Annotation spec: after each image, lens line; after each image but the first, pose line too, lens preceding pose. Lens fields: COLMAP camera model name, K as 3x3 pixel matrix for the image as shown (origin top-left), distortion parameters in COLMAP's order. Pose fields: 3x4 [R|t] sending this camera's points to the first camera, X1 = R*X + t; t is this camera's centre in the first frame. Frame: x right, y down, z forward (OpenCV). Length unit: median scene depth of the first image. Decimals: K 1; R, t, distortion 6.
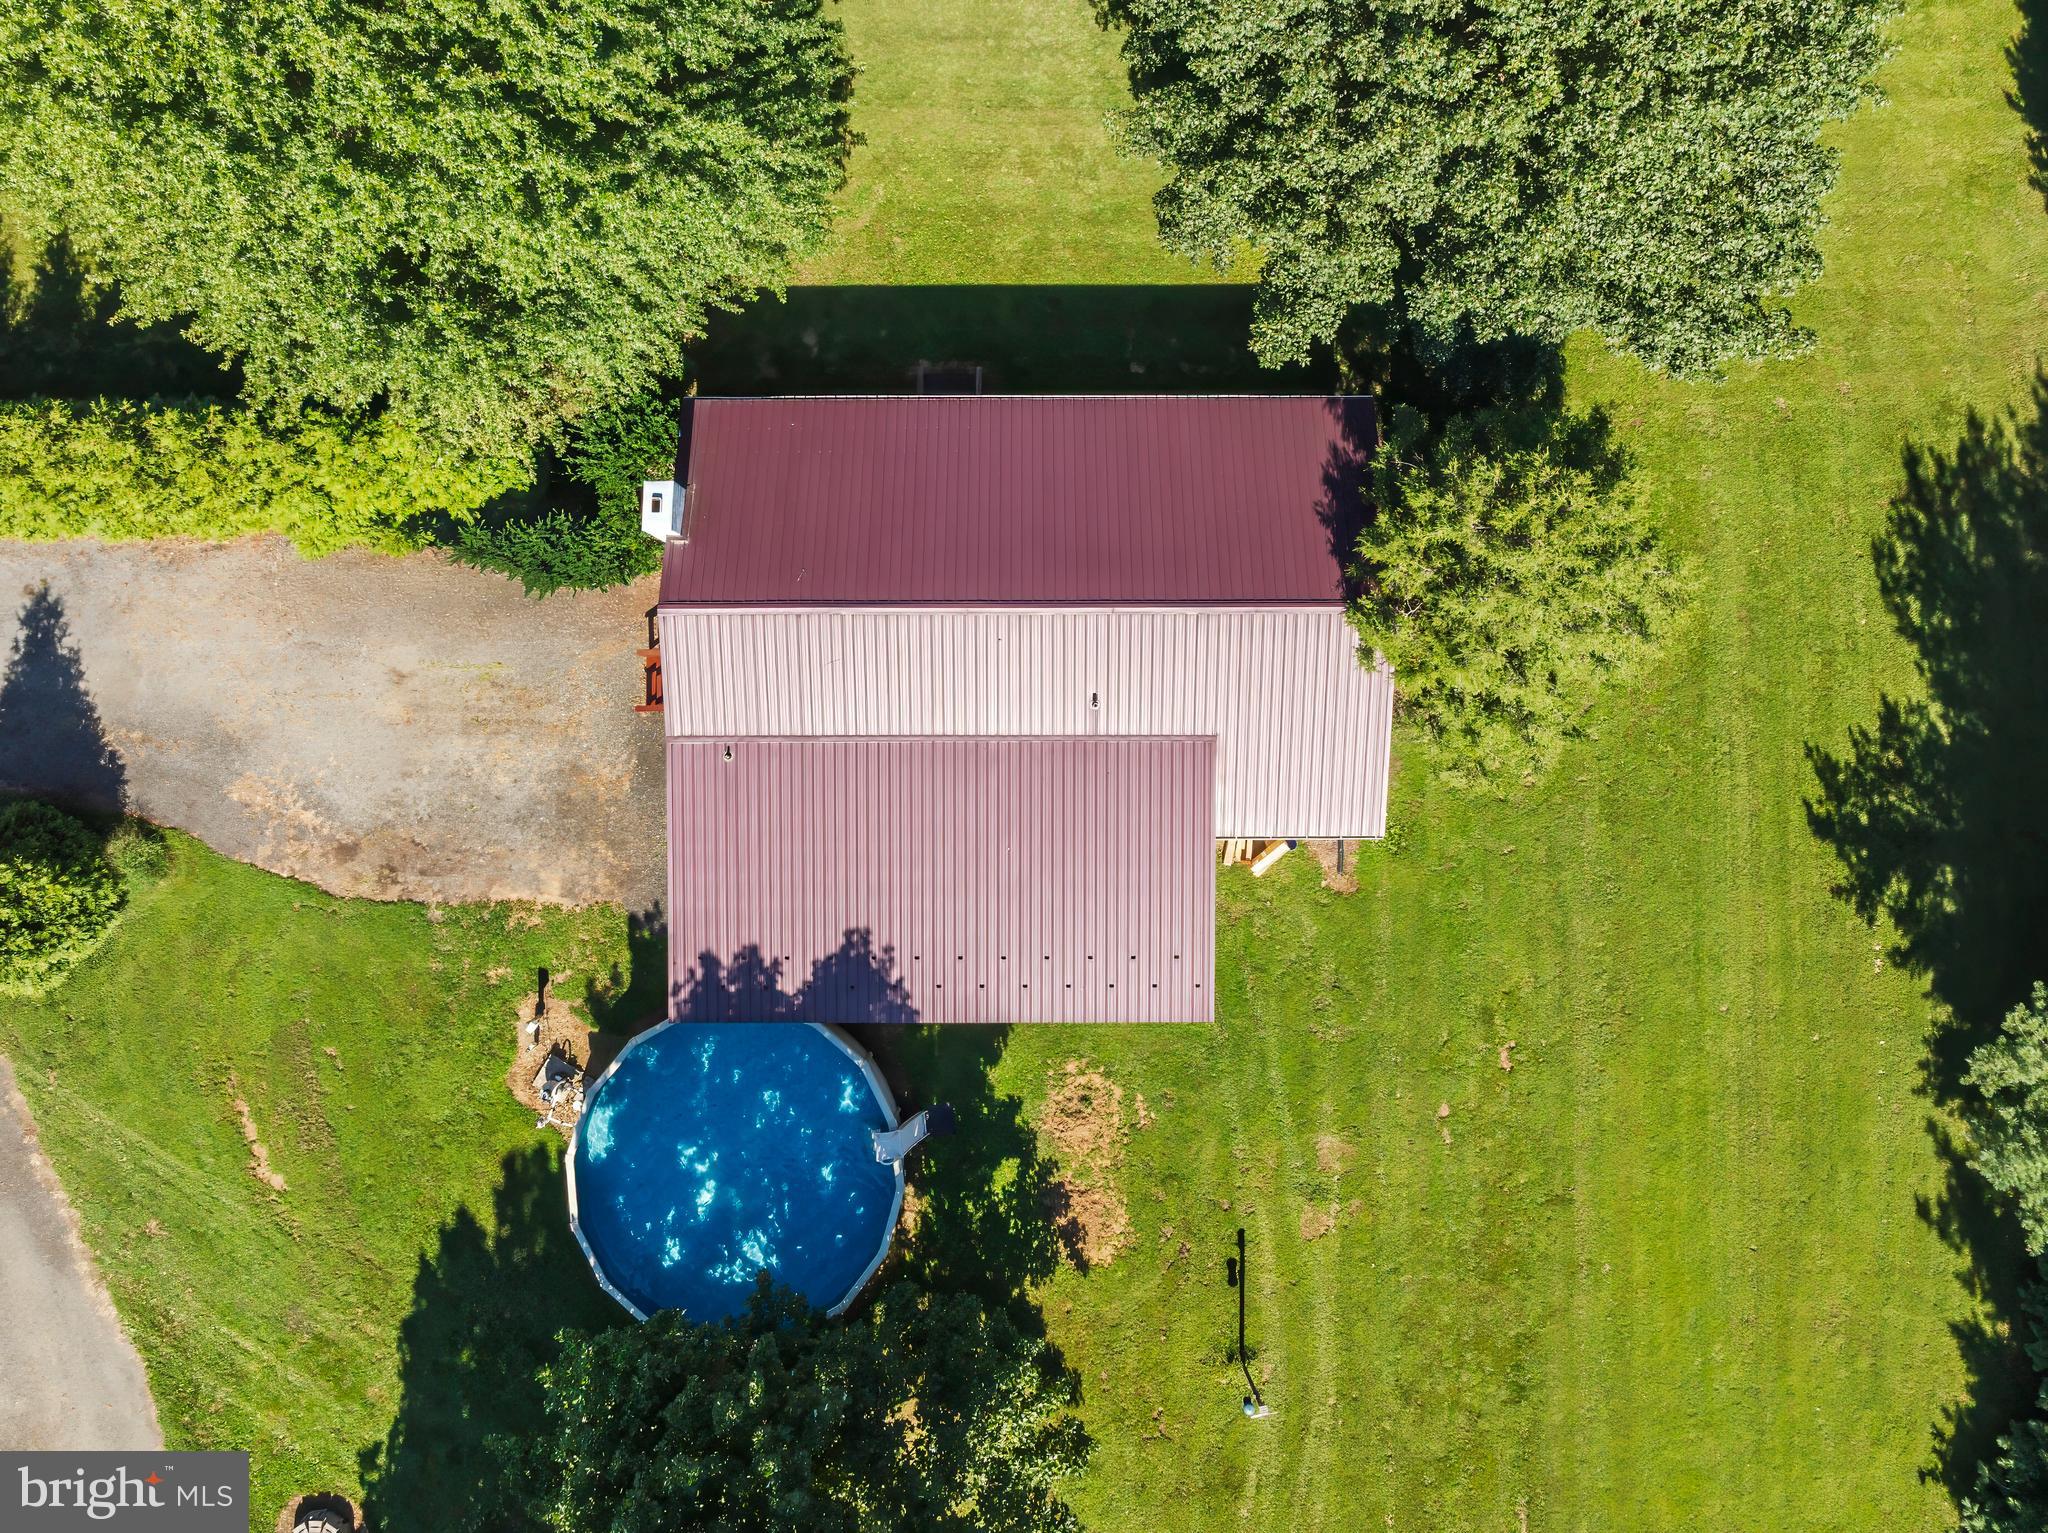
lens RADIAL K [[1476.6, 0, 1024.0], [0, 1476.6, 766.5], [0, 0, 1]] dist [-0.001999, -0.000535]
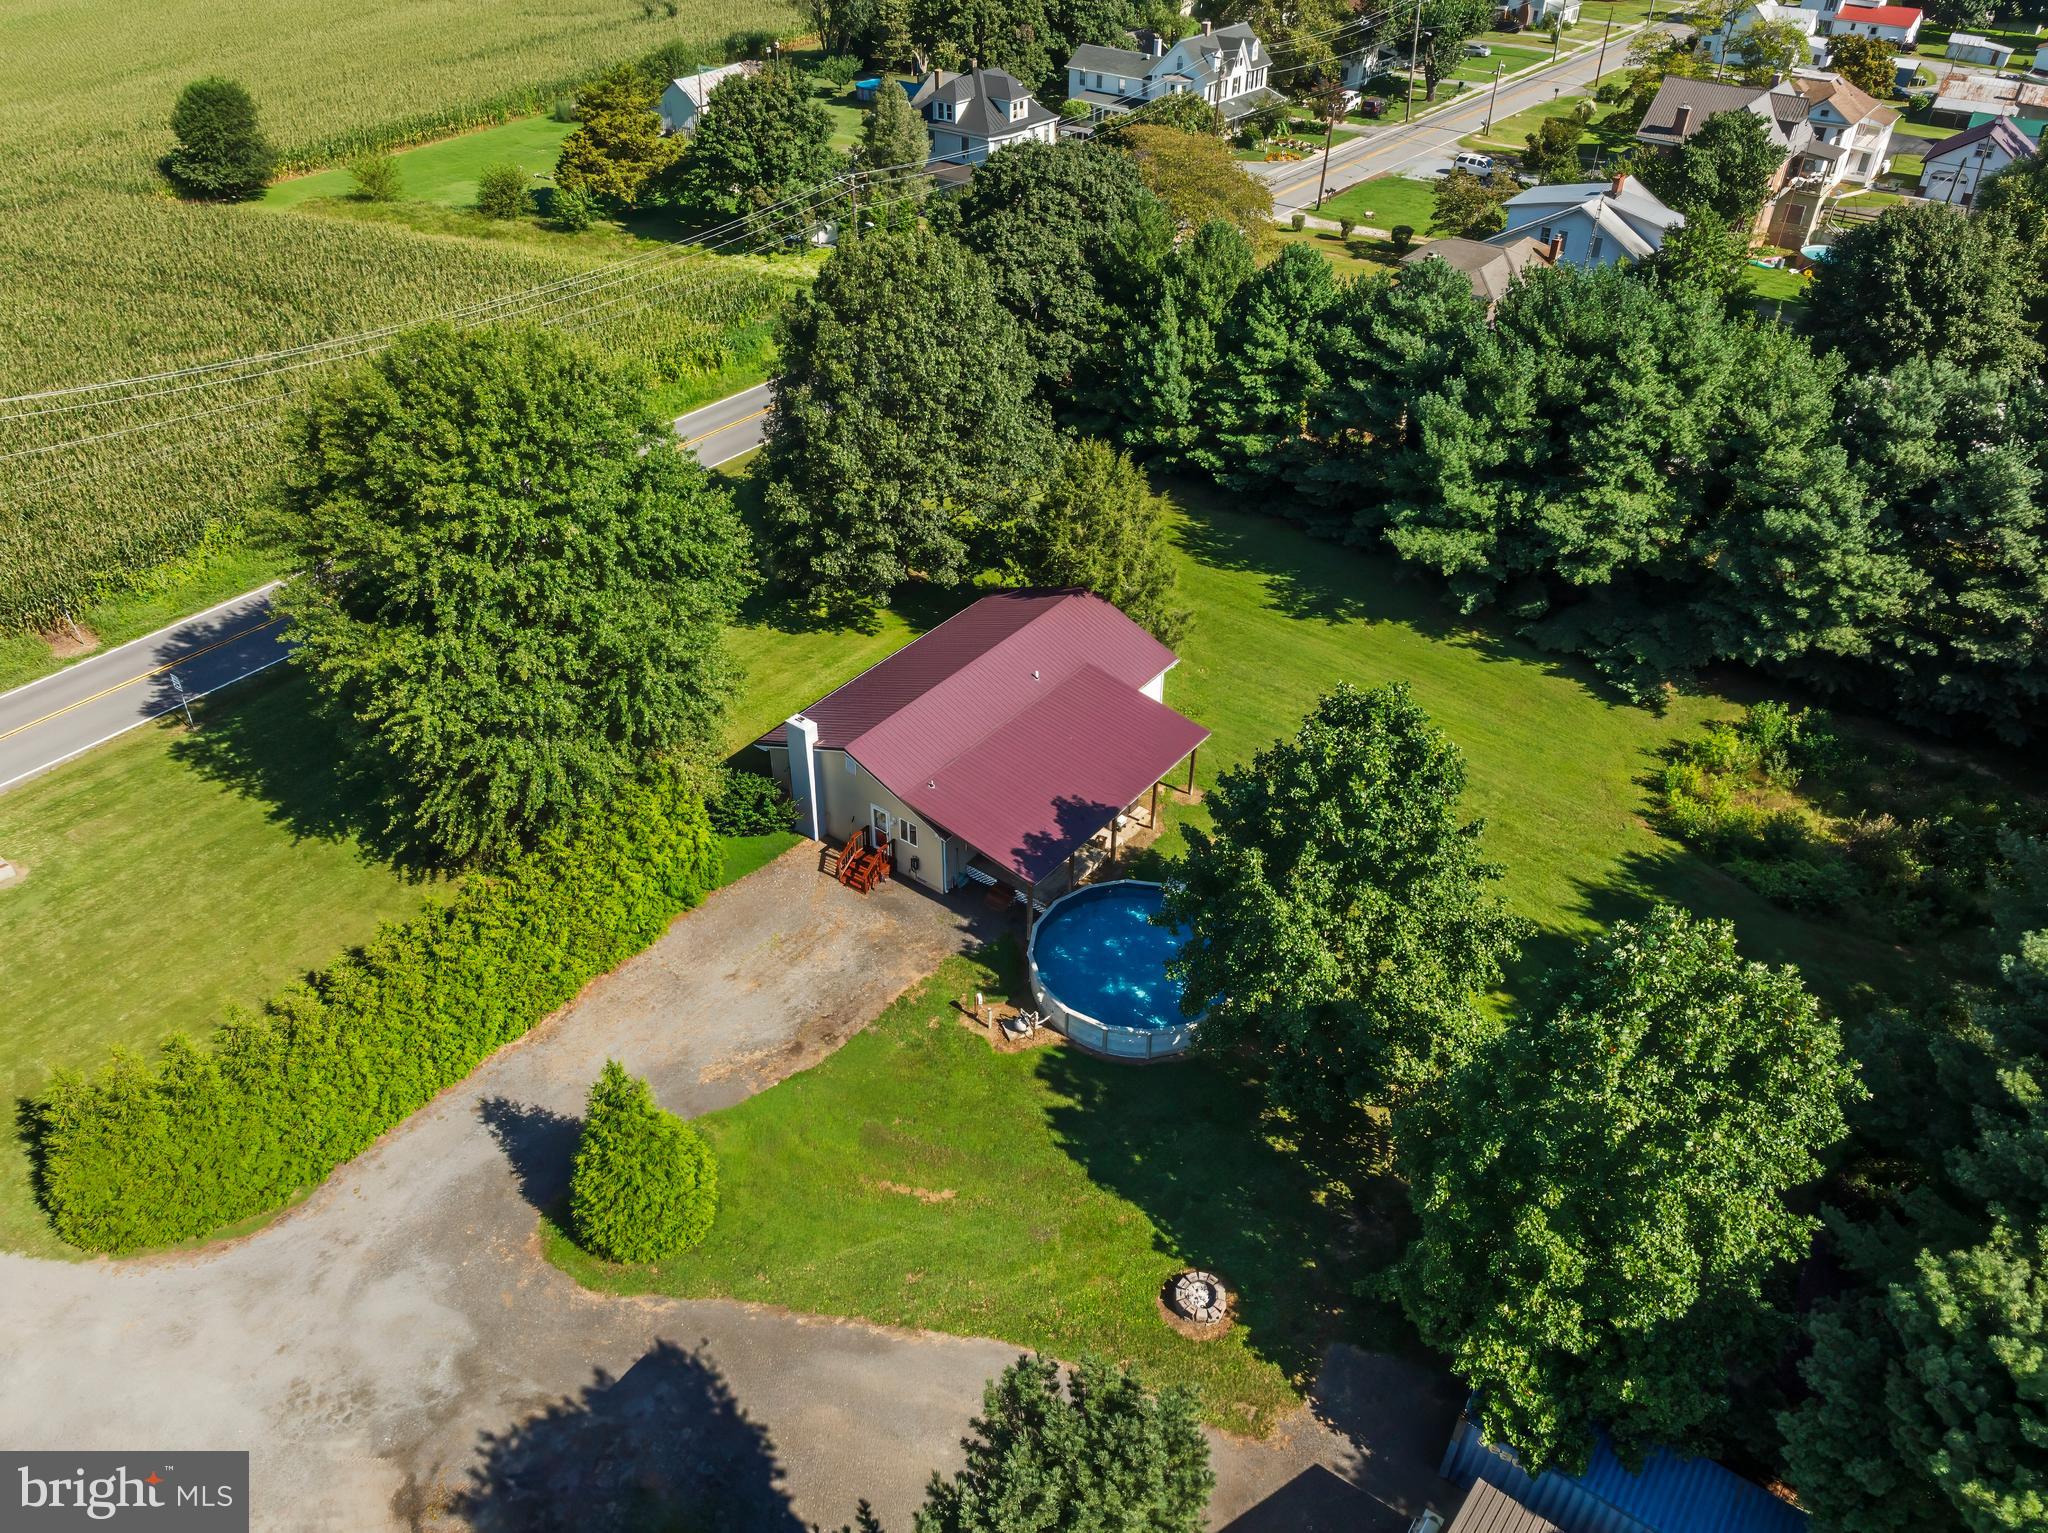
lens RADIAL K [[1476.6, 0, 1024.0], [0, 1476.6, 766.5], [0, 0, 1]] dist [-0.001999, -0.000535]
pose [[0.575202, -0.794568, -0.194436, 0.119746], [0.817799, 0.553150, 0.158838, -0.106437], [-0.018655, -0.250373, 0.967970, -0.233005]]
